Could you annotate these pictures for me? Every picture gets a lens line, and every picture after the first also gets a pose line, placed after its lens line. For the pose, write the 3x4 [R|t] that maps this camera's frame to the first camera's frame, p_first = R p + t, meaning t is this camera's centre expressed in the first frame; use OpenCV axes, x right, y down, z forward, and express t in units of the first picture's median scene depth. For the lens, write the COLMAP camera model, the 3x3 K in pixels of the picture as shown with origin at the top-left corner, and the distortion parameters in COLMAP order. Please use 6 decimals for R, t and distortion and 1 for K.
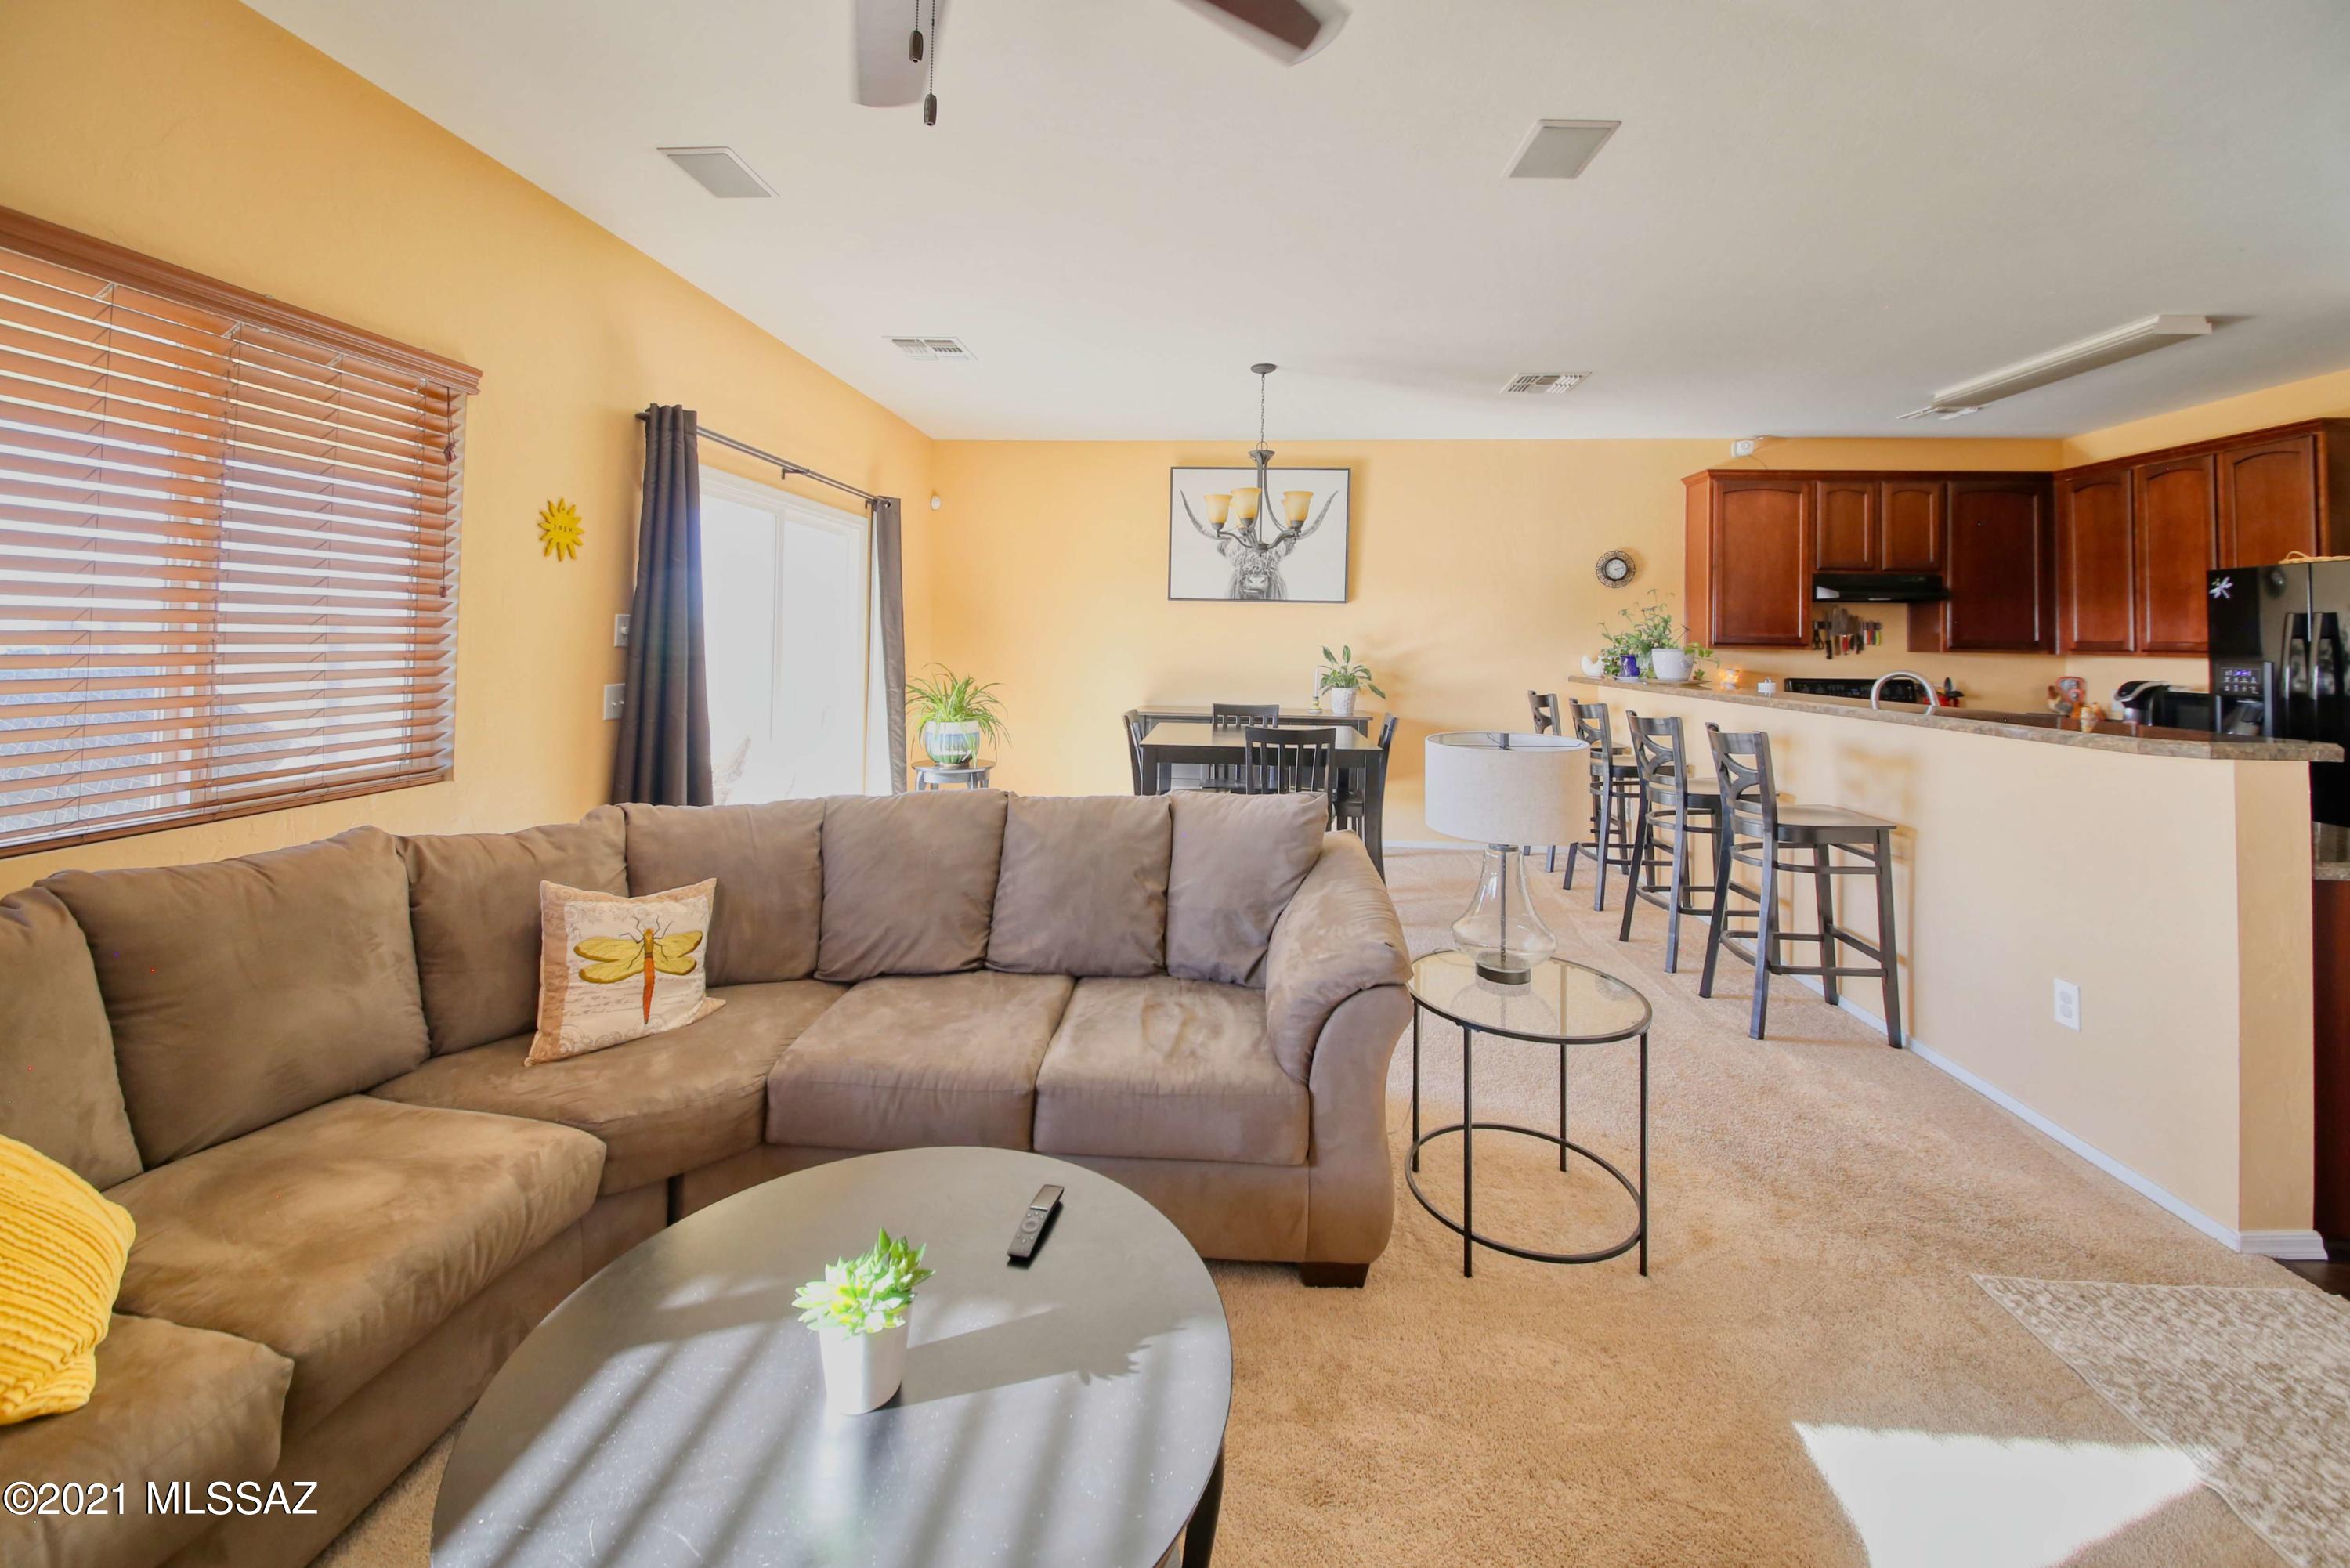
lens RADIAL K [[935.6, 0, 1193.7], [0, 935.6, 595.8], [0, 0, 1]] dist [0.001132, -0.004176]
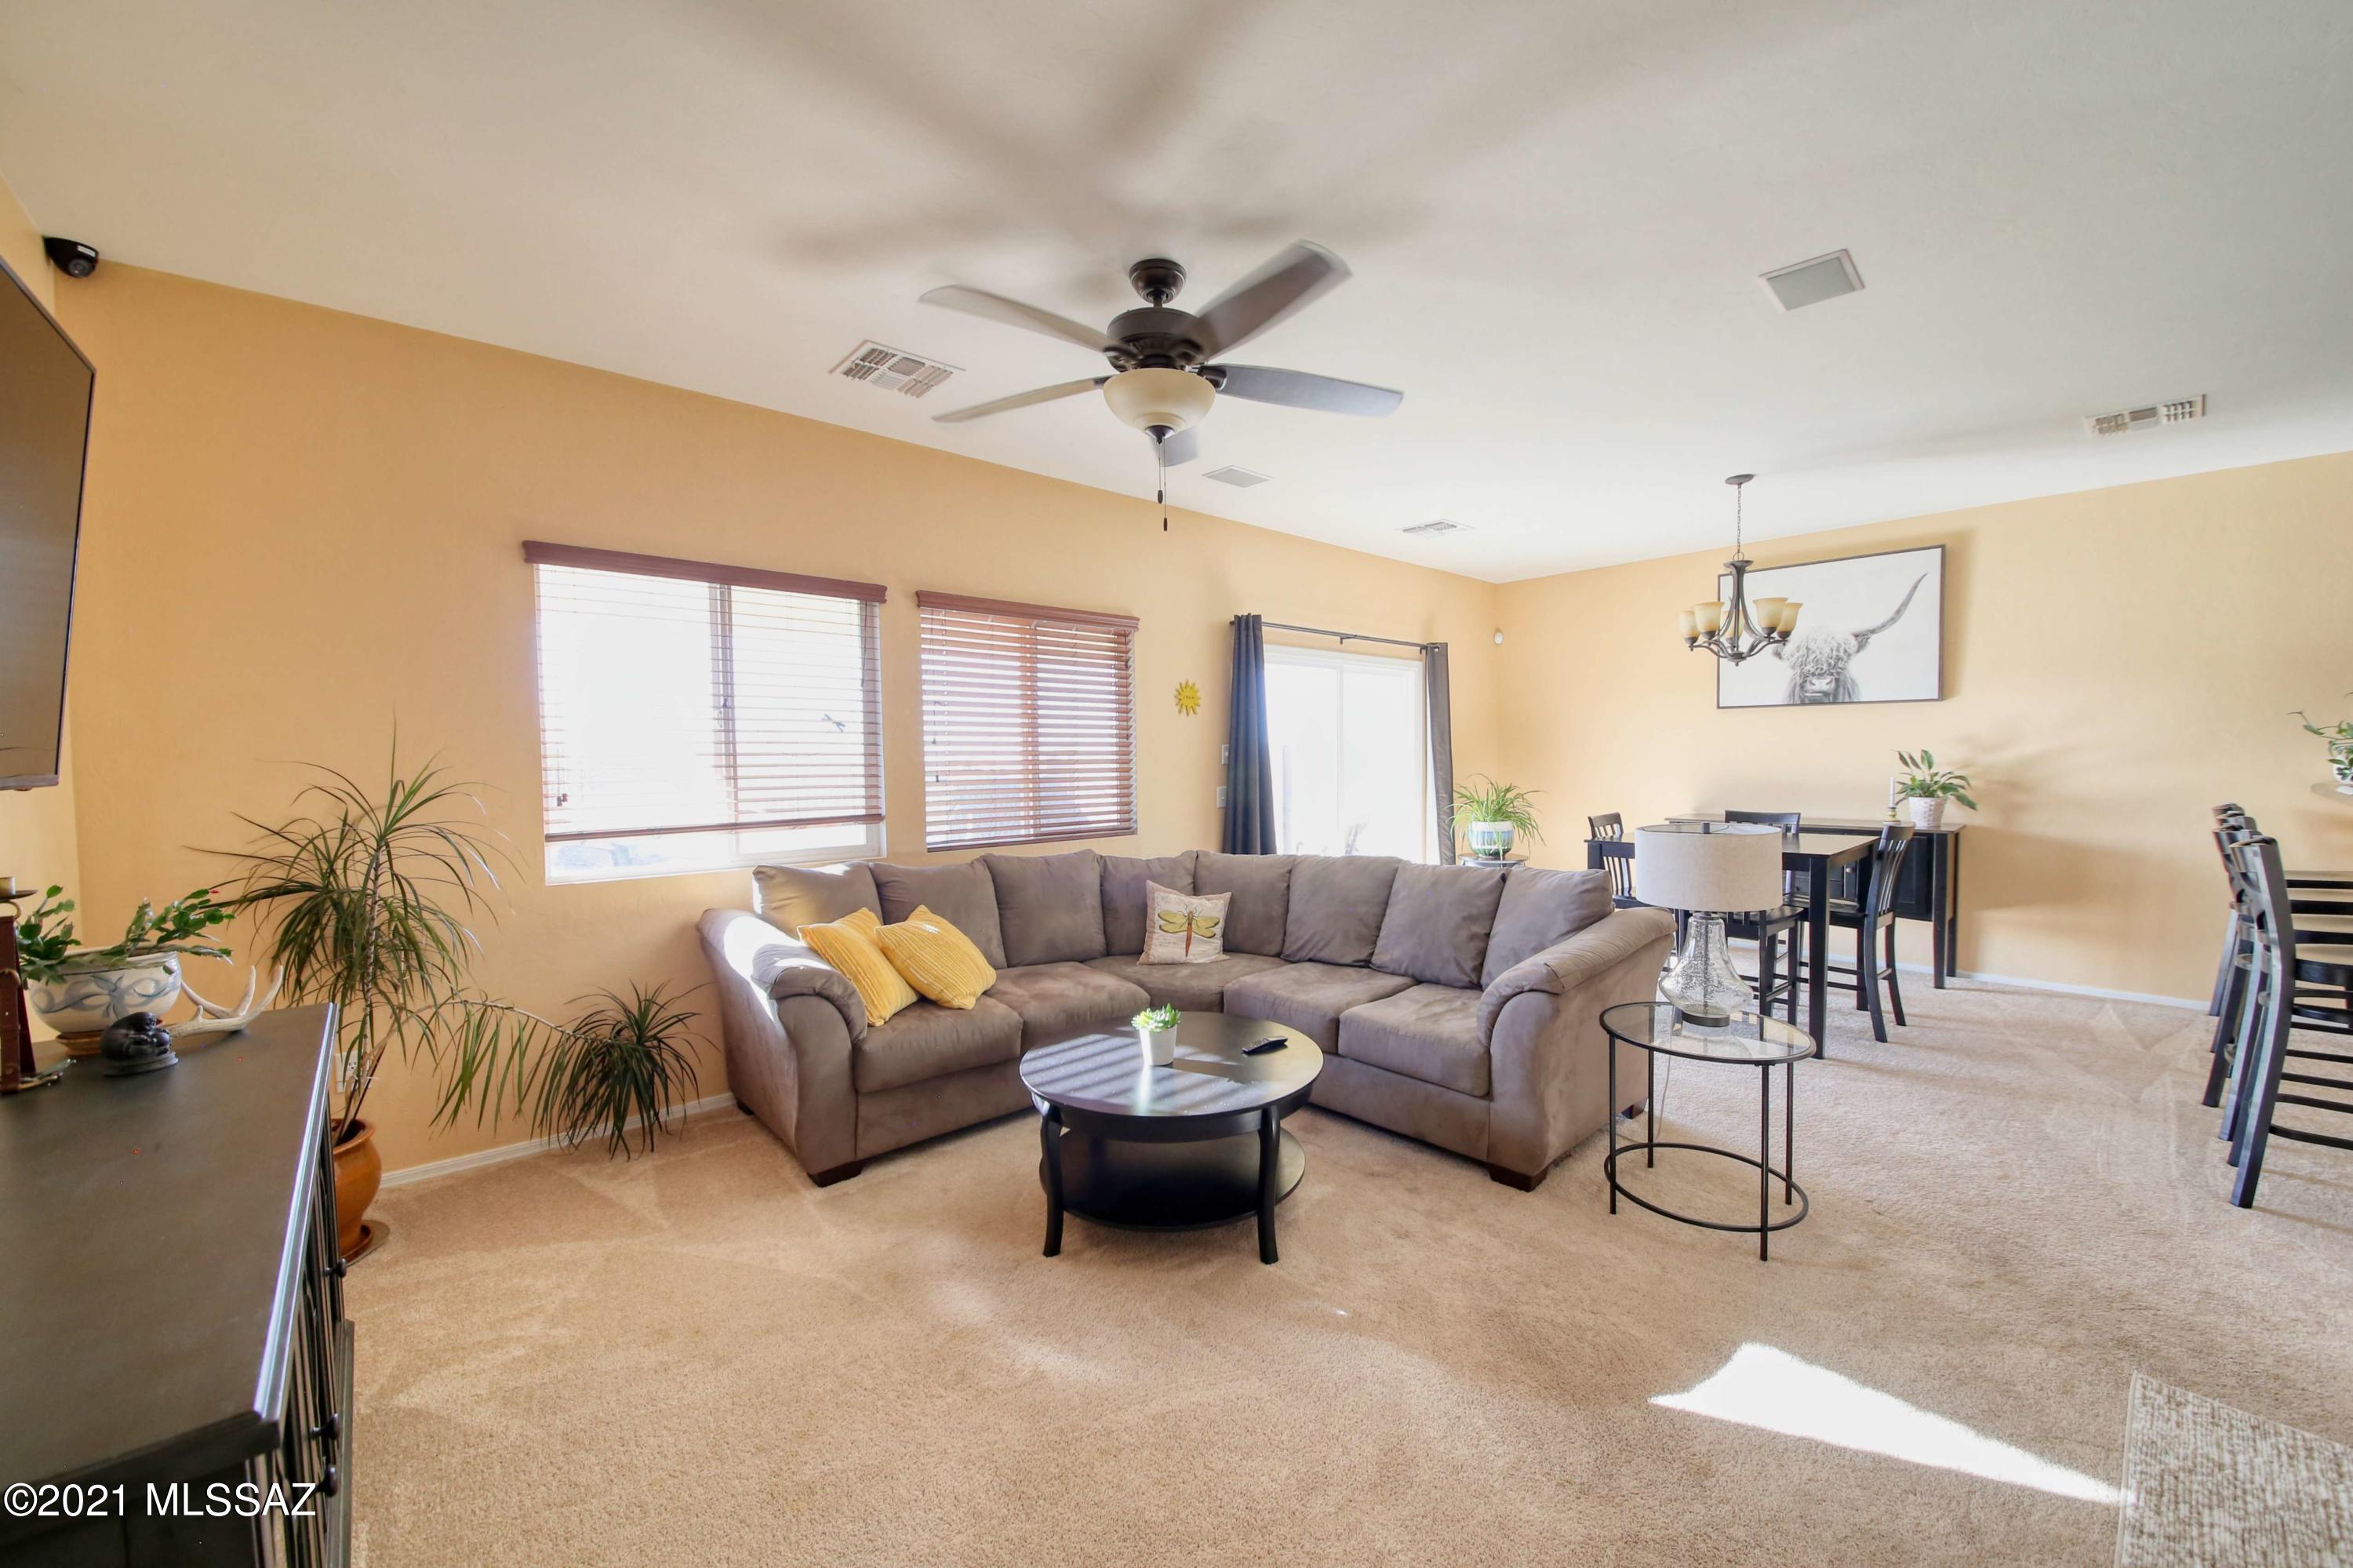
lens RADIAL K [[896.9, 0, 1172.8], [0, 896.9, 775.3], [0, 0, 1]] dist [-0.019135, -0.000653]
pose [[0.703348, -0.007315, -0.710808, 0.609671], [0.056181, 0.997391, 0.045328, -0.004262], [0.708622, -0.071816, 0.701924, -0.253060]]
